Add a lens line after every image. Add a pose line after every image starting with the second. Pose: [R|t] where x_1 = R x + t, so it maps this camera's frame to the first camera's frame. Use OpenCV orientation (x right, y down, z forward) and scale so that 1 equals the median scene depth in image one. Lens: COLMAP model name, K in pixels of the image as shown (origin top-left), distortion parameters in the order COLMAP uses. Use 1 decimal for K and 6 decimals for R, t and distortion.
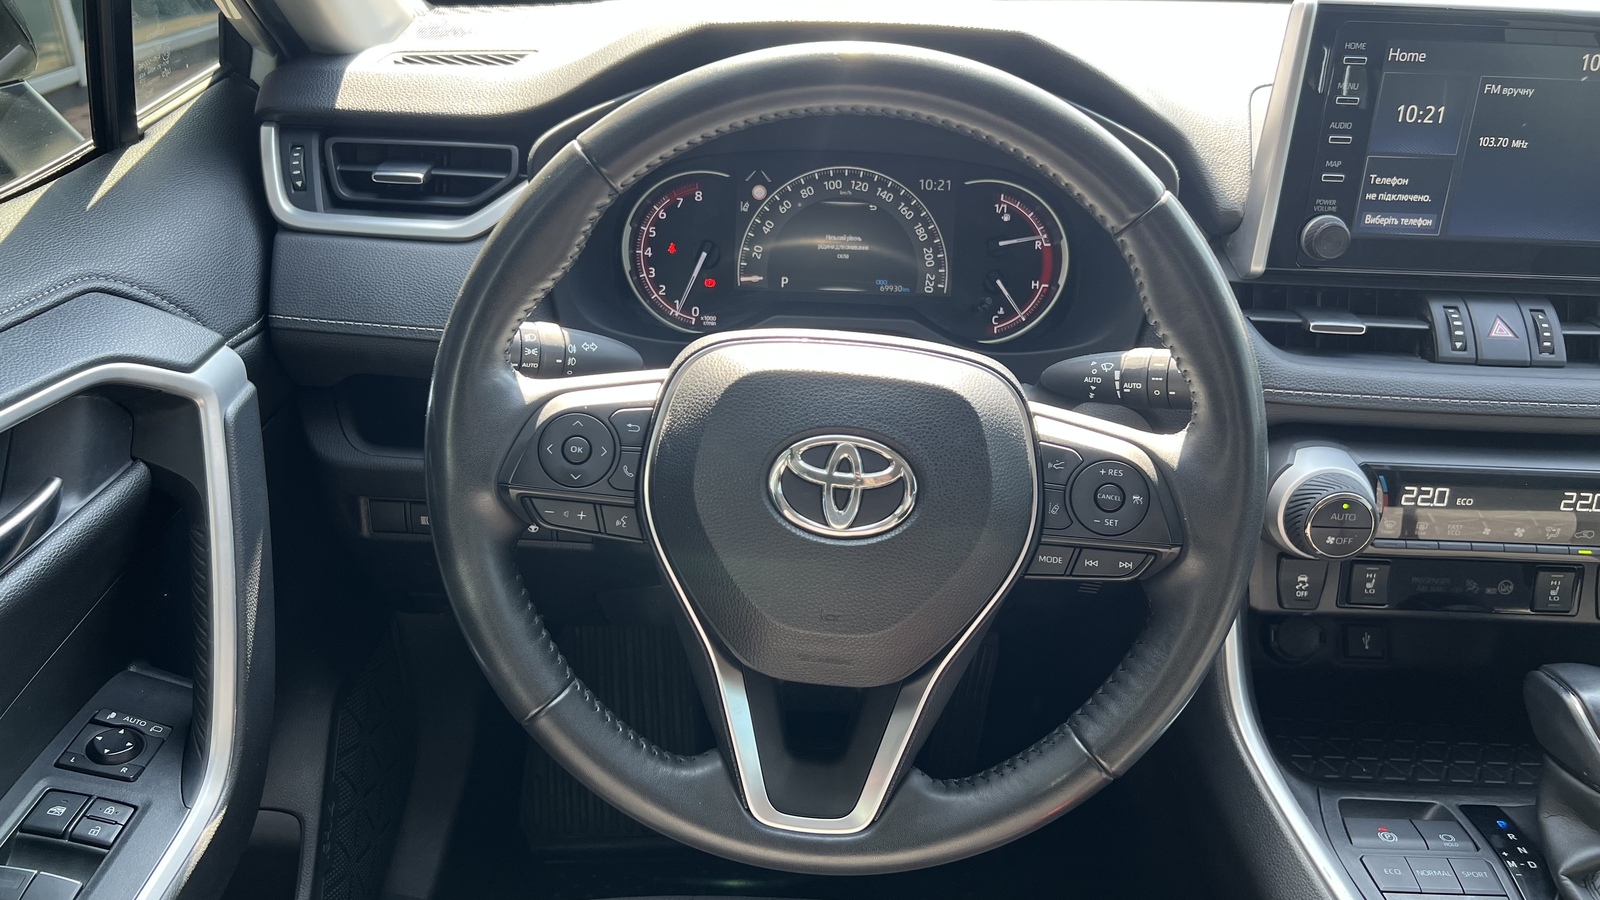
lens RADIAL K [[1191.7, 0, 800.0], [0, 1191.7, 450.0], [0, 0, 1]] dist [0.103493, -0.241816]
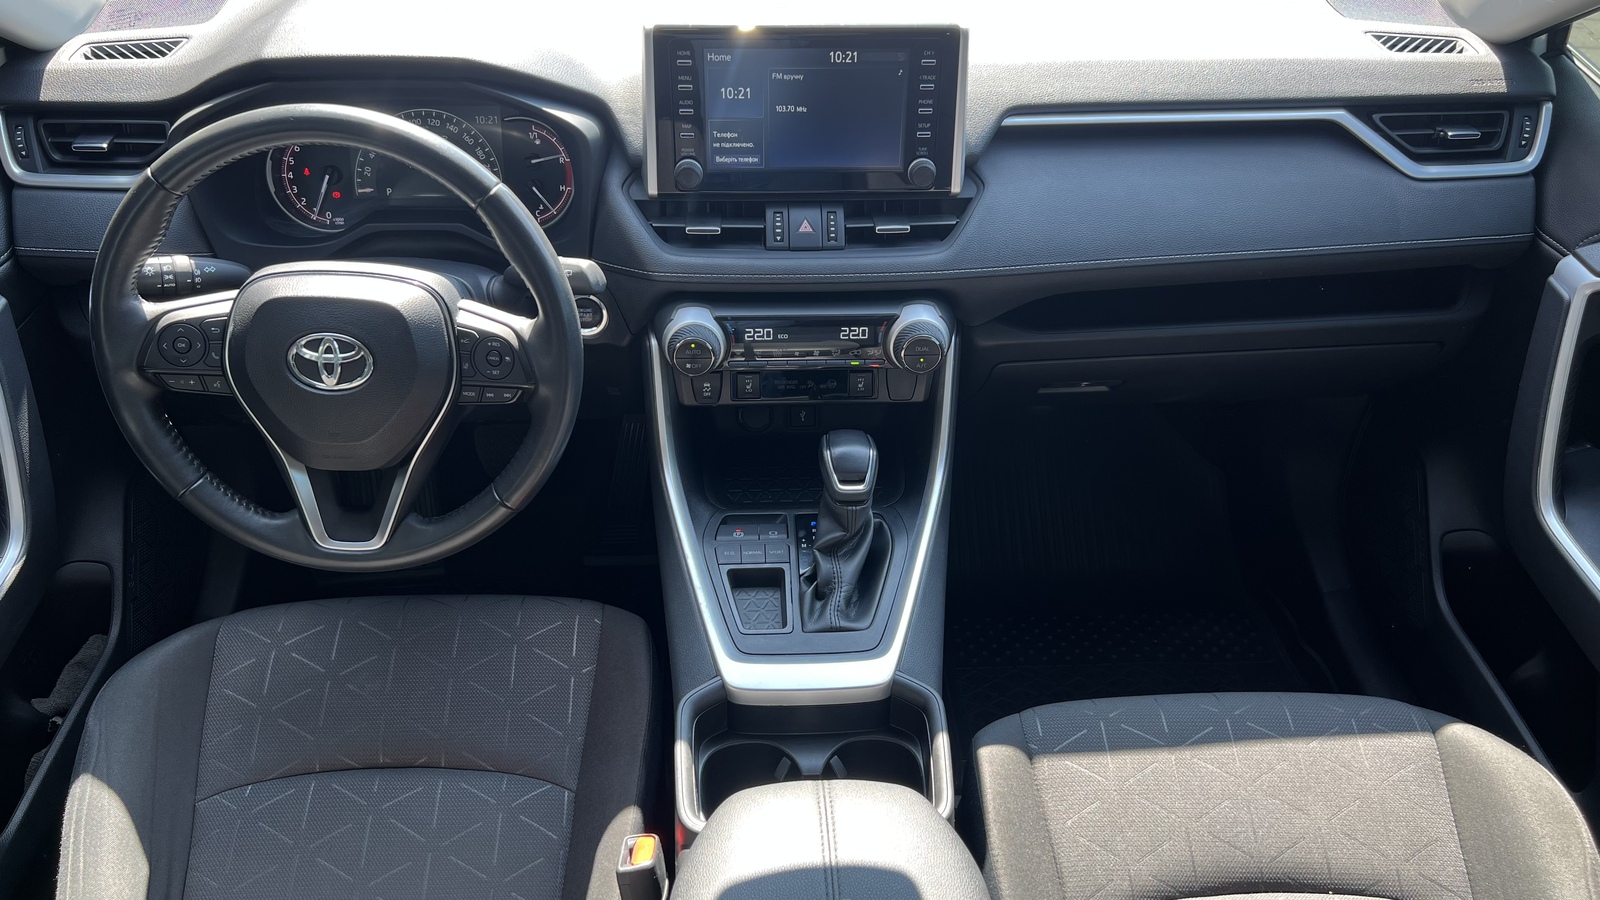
lens RADIAL K [[1202.8, 0, 792.7], [0, 1202.8, 443.9], [0, 0, 1]] dist [0.031327, -0.031176]
pose [[0.998249, -0.049219, 0.032794, 0.504463], [0.041864, 0.979703, 0.196037, -0.133009], [-0.041777, -0.194321, 0.980048, -0.625478]]
